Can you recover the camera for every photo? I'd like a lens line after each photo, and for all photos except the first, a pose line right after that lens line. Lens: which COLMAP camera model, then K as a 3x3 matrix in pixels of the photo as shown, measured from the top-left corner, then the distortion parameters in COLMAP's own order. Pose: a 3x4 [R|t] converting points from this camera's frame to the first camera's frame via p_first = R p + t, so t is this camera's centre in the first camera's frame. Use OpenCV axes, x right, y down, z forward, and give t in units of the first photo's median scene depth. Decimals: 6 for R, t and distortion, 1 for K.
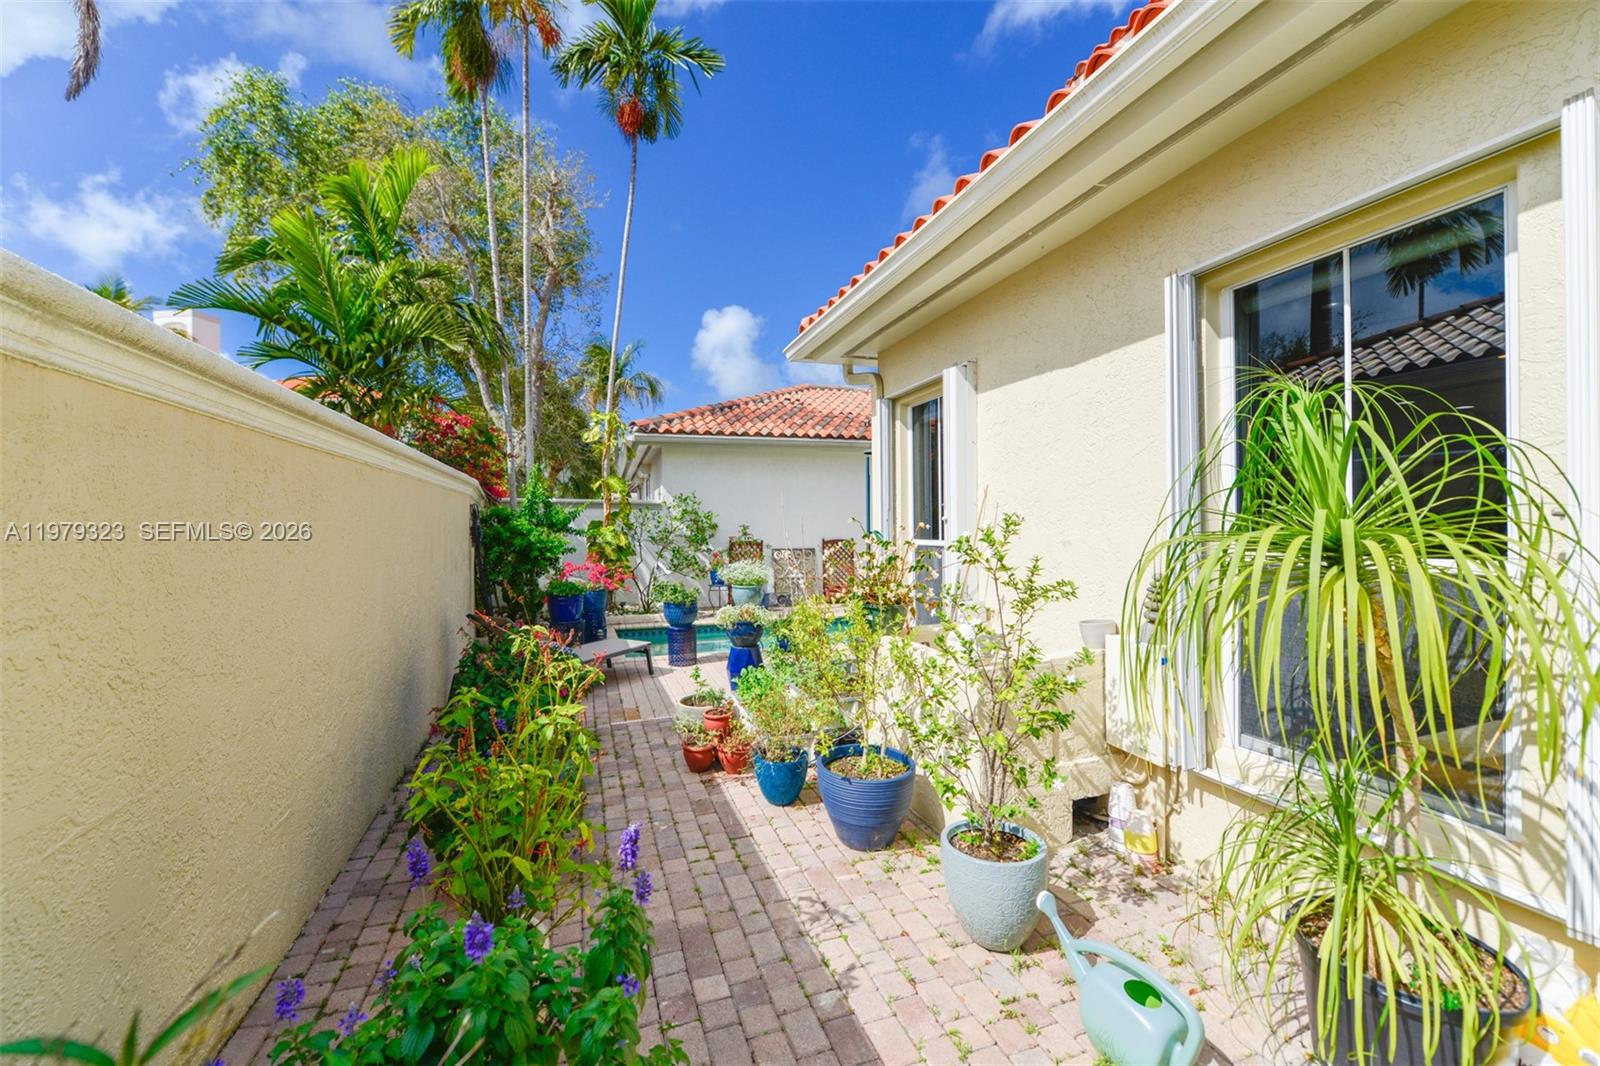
lens RADIAL K [[639.2, 0, 800.1], [0, 639.2, 527.7], [0, 0, 1]] dist [-0.001153, -0.000595]
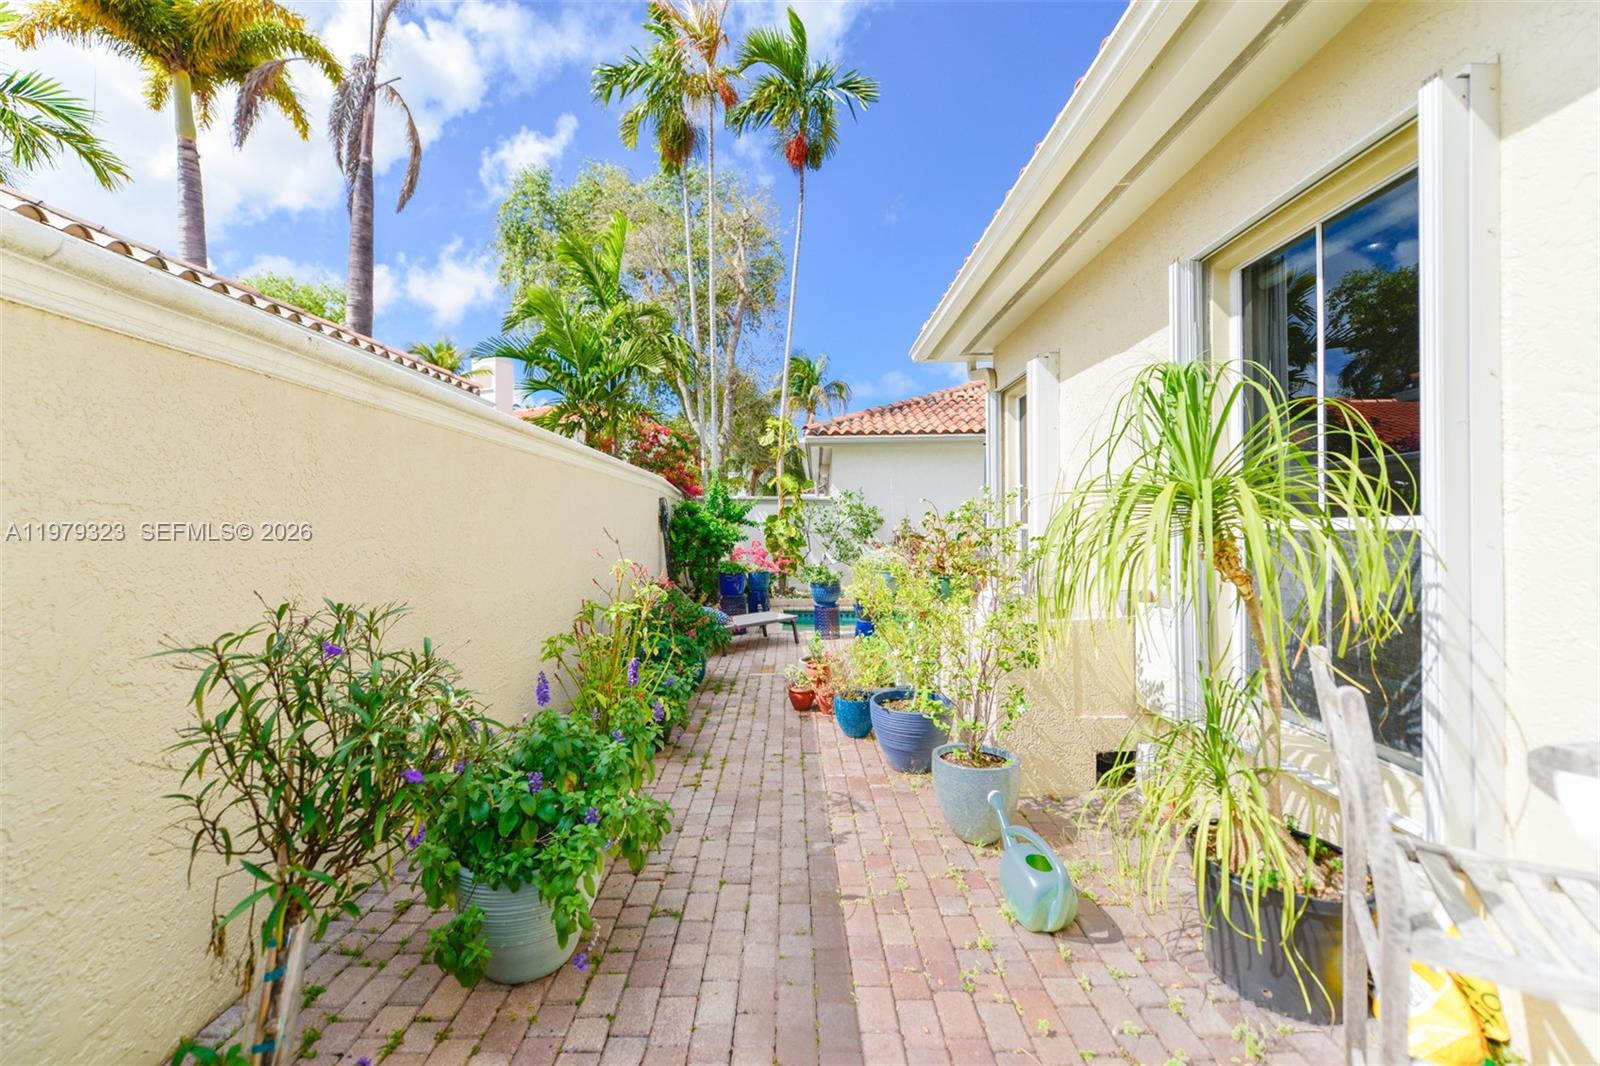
lens RADIAL K [[636.0, 0, 792.6], [0, 636.0, 530.0], [0, 0, 1]] dist [0.000345, -0.000378]
pose [[0.946147, 0.004460, -0.323706, 0.102469], [-0.004056, 0.999990, 0.001923, 0.017478], [0.323711, -0.000506, 0.946156, -0.069971]]
